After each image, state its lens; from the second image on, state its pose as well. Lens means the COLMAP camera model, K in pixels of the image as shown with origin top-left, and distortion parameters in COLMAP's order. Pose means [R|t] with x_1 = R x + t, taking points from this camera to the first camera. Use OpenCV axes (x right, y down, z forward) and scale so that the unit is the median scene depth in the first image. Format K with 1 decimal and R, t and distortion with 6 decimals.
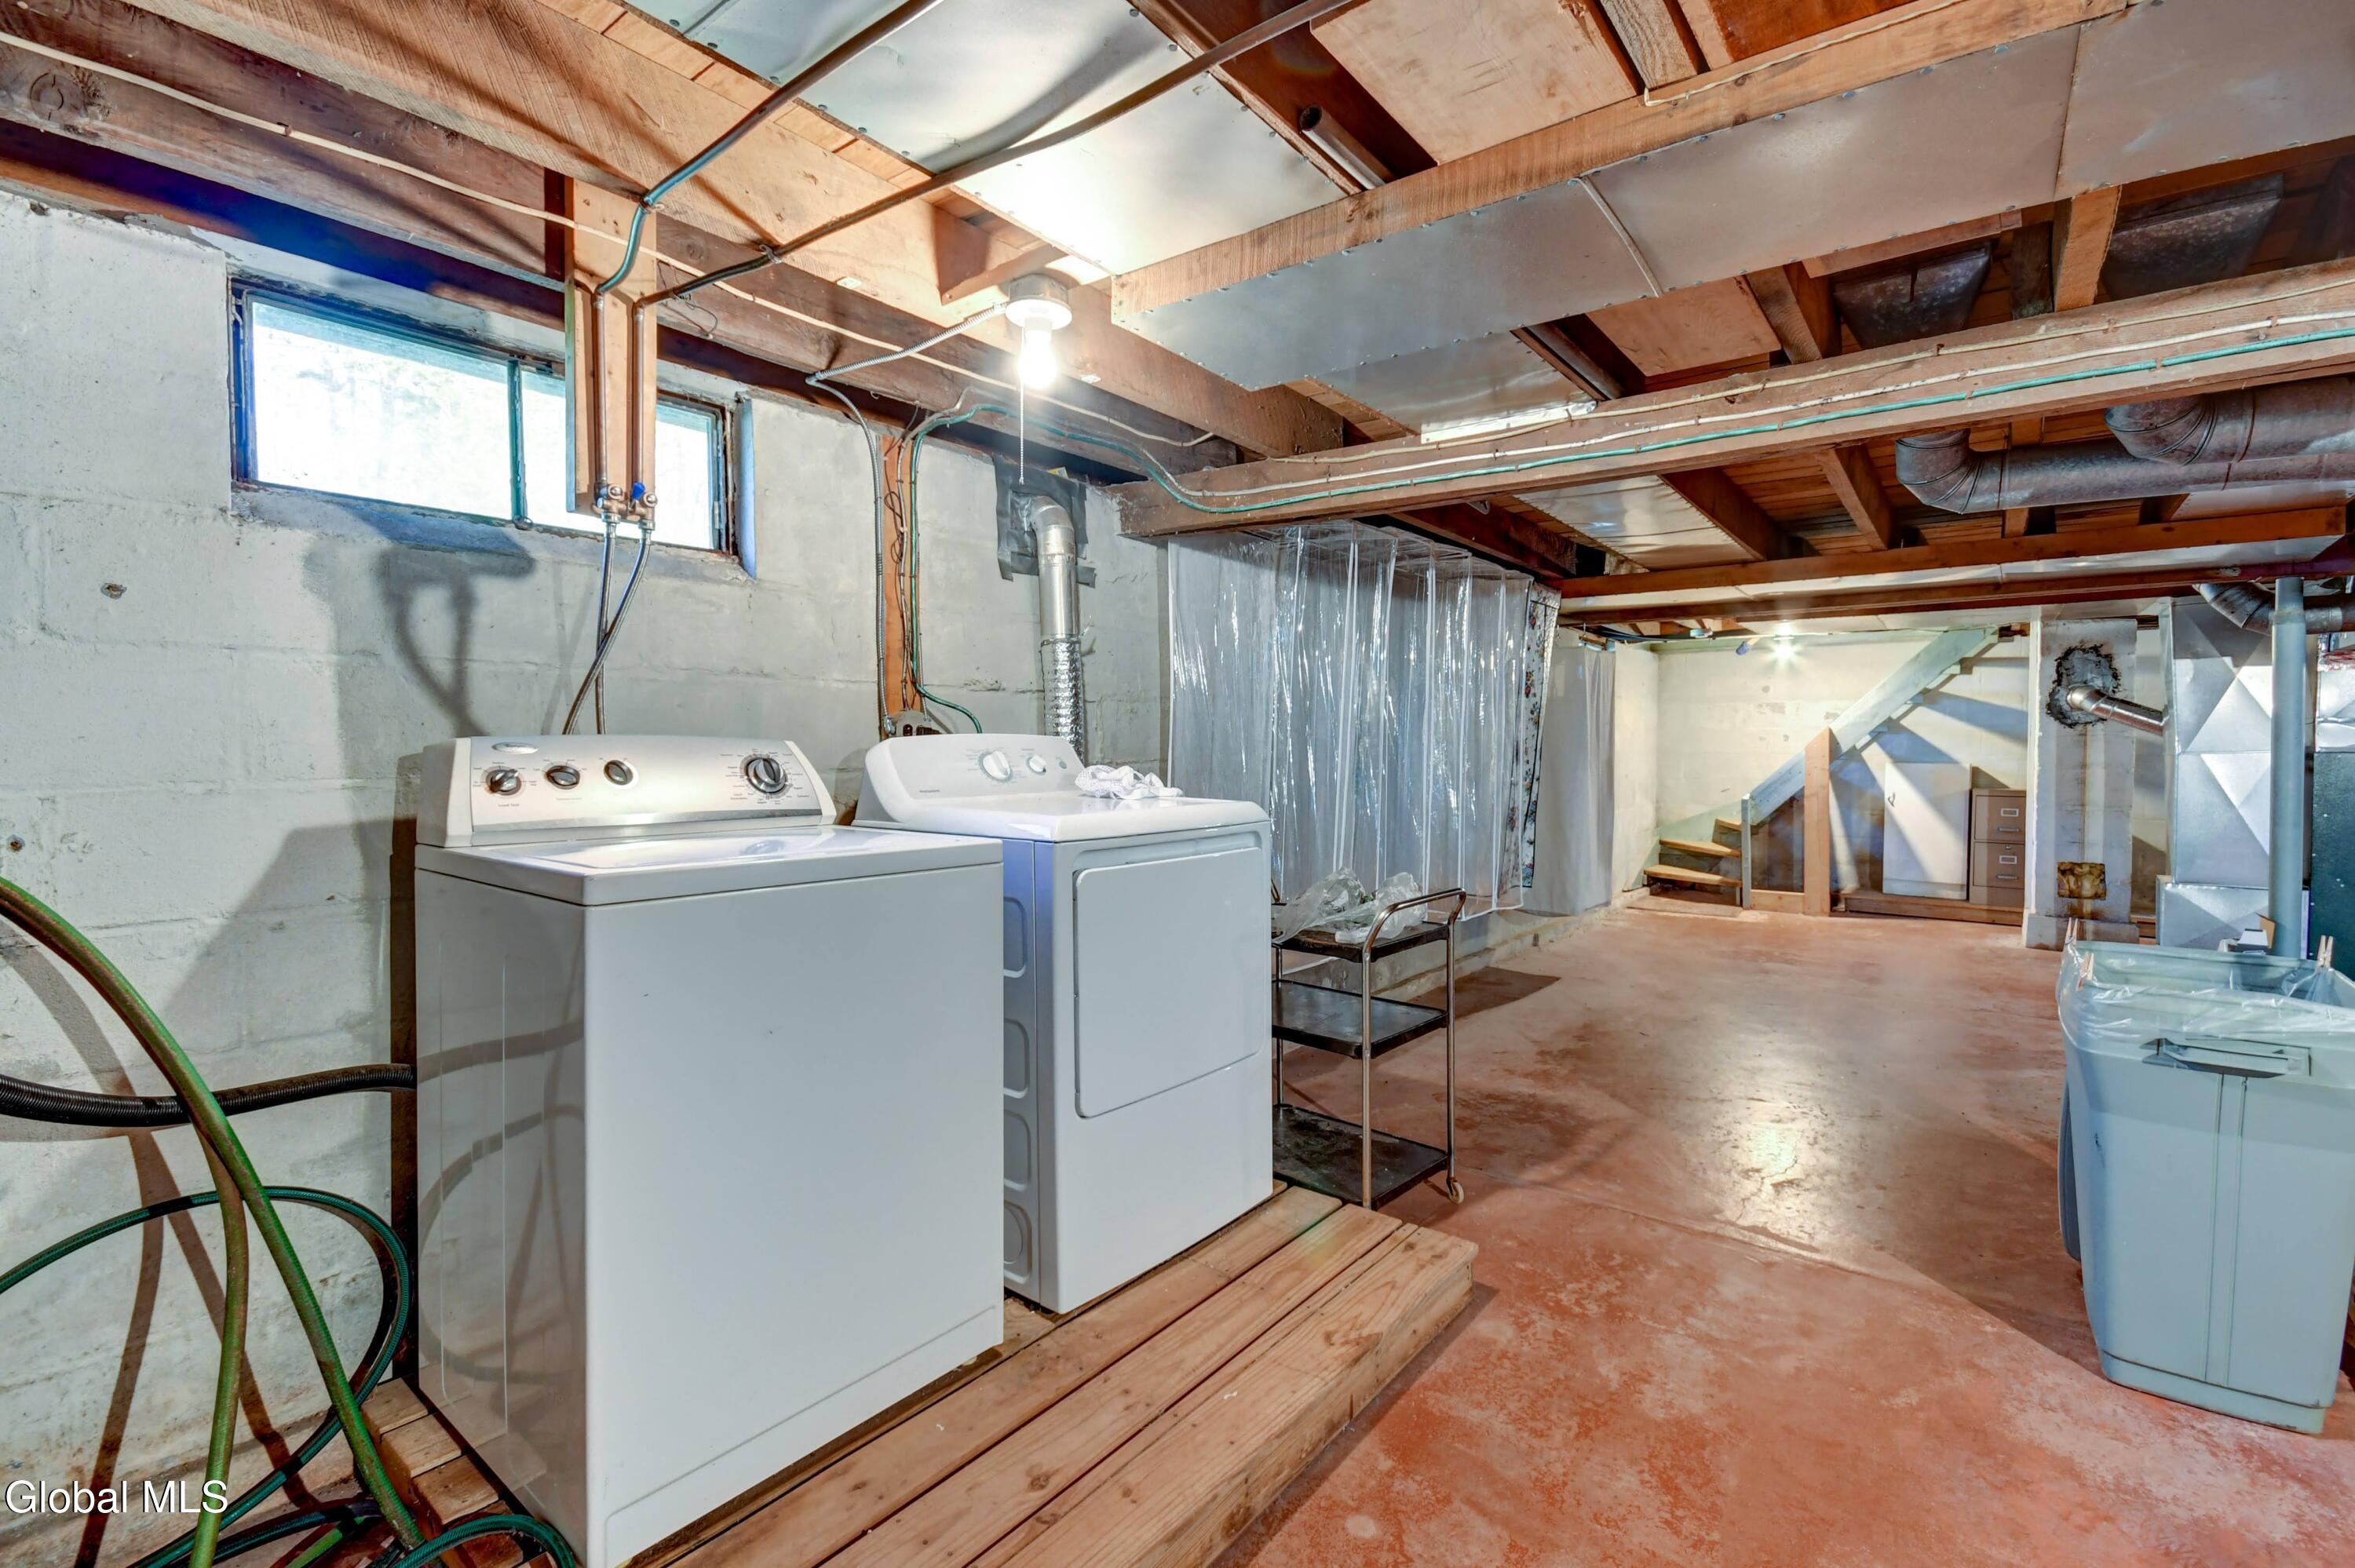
lens RADIAL K [[1080.2, 0, 1177.0], [0, 1080.2, 778.7], [0, 0, 1]] dist [0.020615, -0.007938]
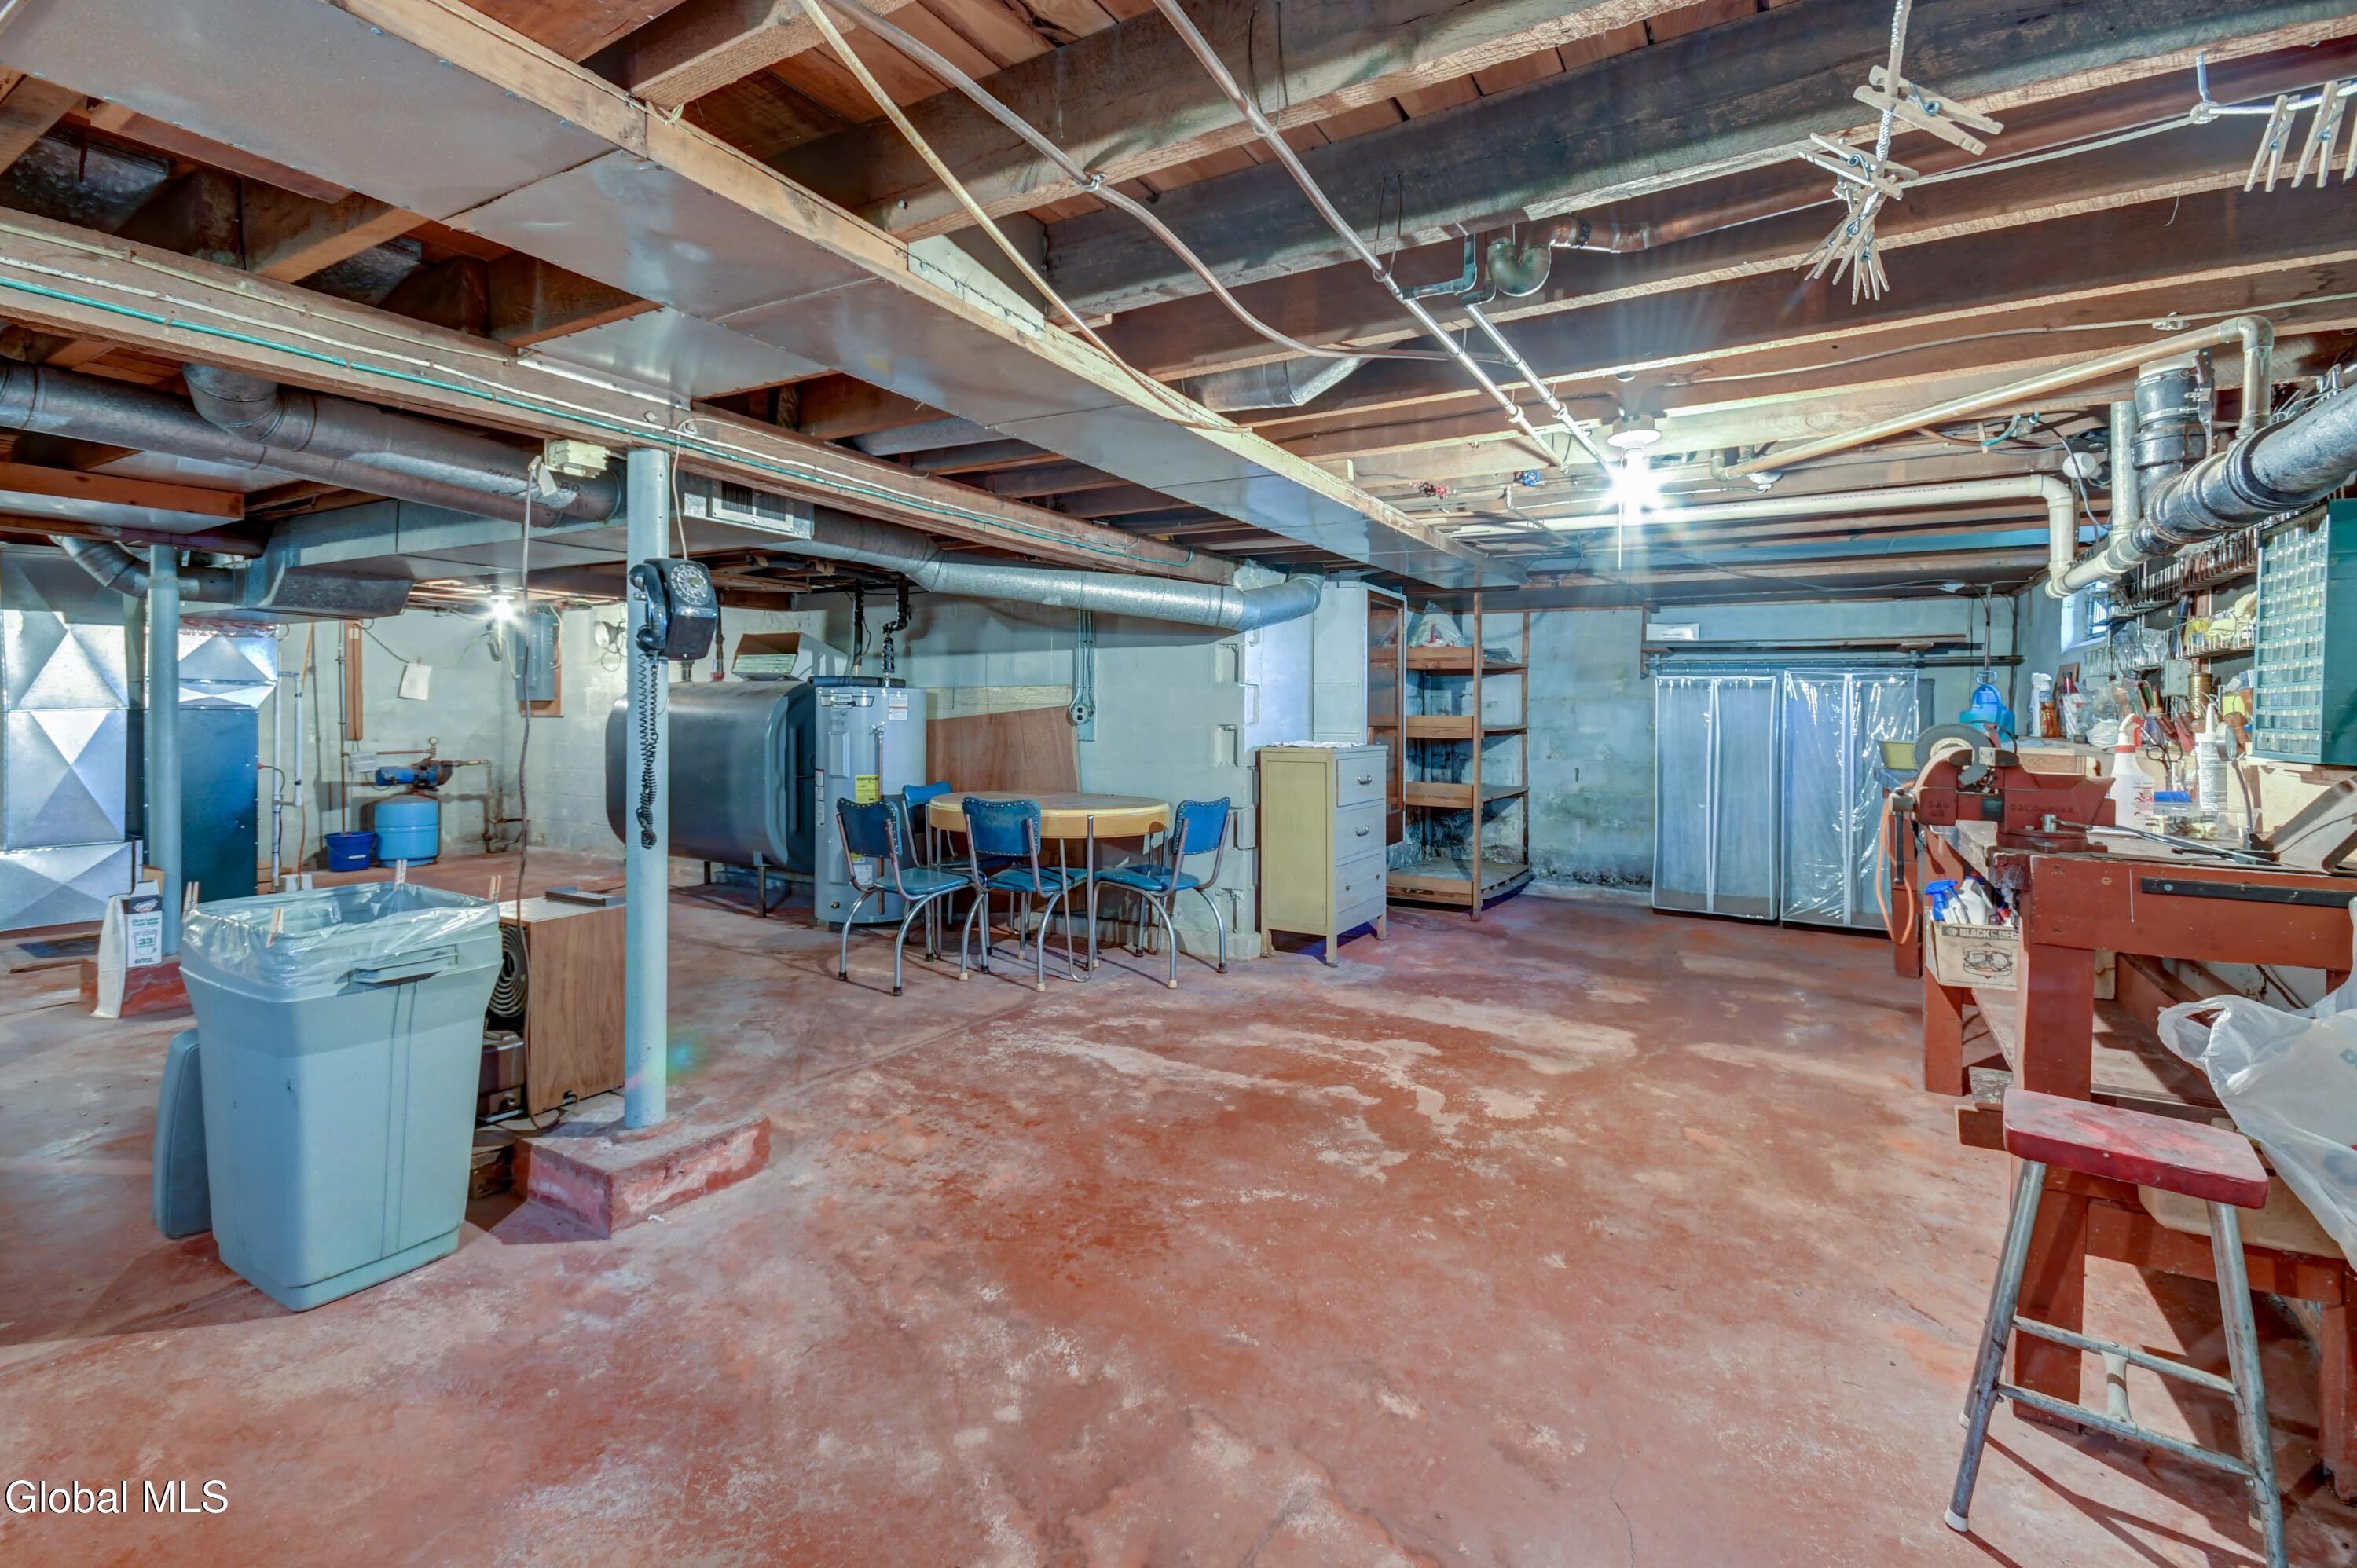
lens RADIAL K [[1081.2, 0, 1161.5], [0, 1081.2, 712.7], [0, 0, 1]] dist [0.020615, -0.007938]
pose [[-0.096205, -0.004873, 0.995350, -0.238302], [0.023507, 0.999698, 0.007166, -0.010198], [-0.995084, 0.024087, -0.096062, 0.237623]]
